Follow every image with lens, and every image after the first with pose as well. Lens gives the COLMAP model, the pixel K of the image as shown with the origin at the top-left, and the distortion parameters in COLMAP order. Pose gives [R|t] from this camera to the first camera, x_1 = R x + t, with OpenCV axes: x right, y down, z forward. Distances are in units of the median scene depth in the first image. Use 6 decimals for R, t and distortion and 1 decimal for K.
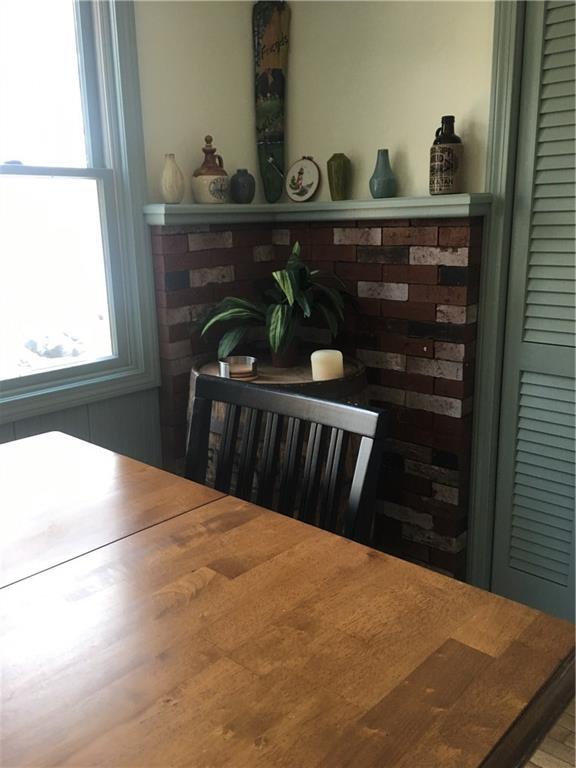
lens RADIAL K [[655.3, 0, 288.3], [0, 655.3, 385.5], [0, 0, 1]] dist [0.031772, -0.032560]
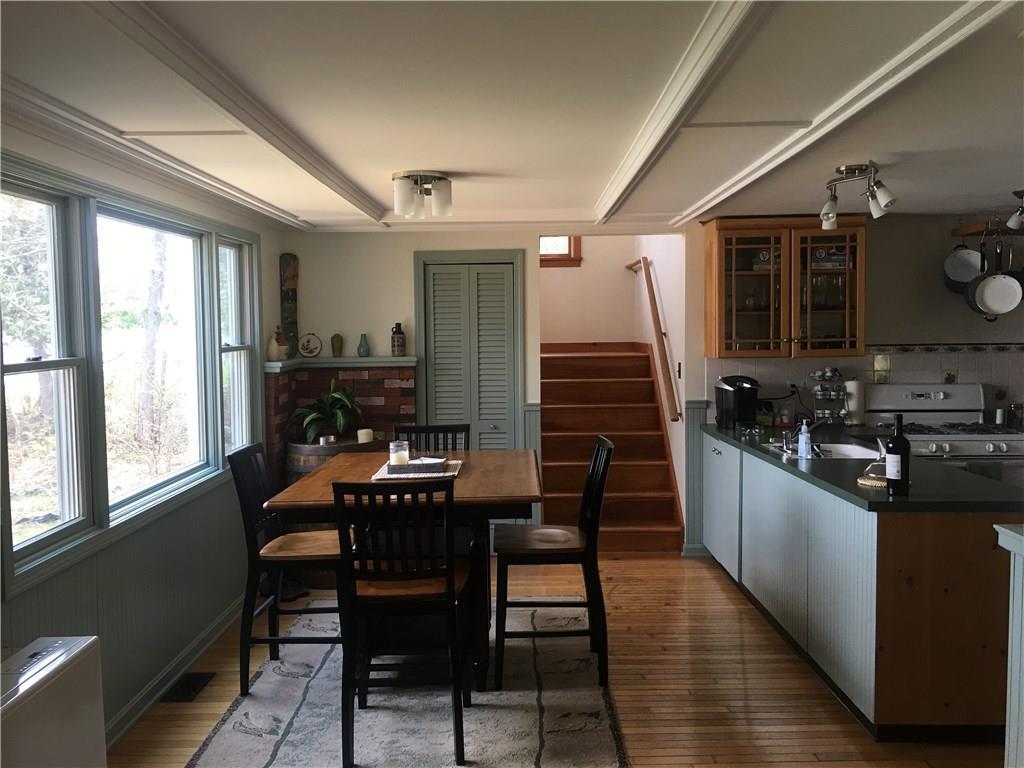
lens RADIAL K [[873.7, 0, 509.2], [0, 873.7, 380.5], [0, 0, 1]] dist [0.031772, -0.032560]
pose [[0.744238, -0.031021, 0.667193, -1.402930], [0.158324, 0.978645, -0.131105, 0.226478], [-0.648878, 0.203206, 0.733256, -1.334878]]
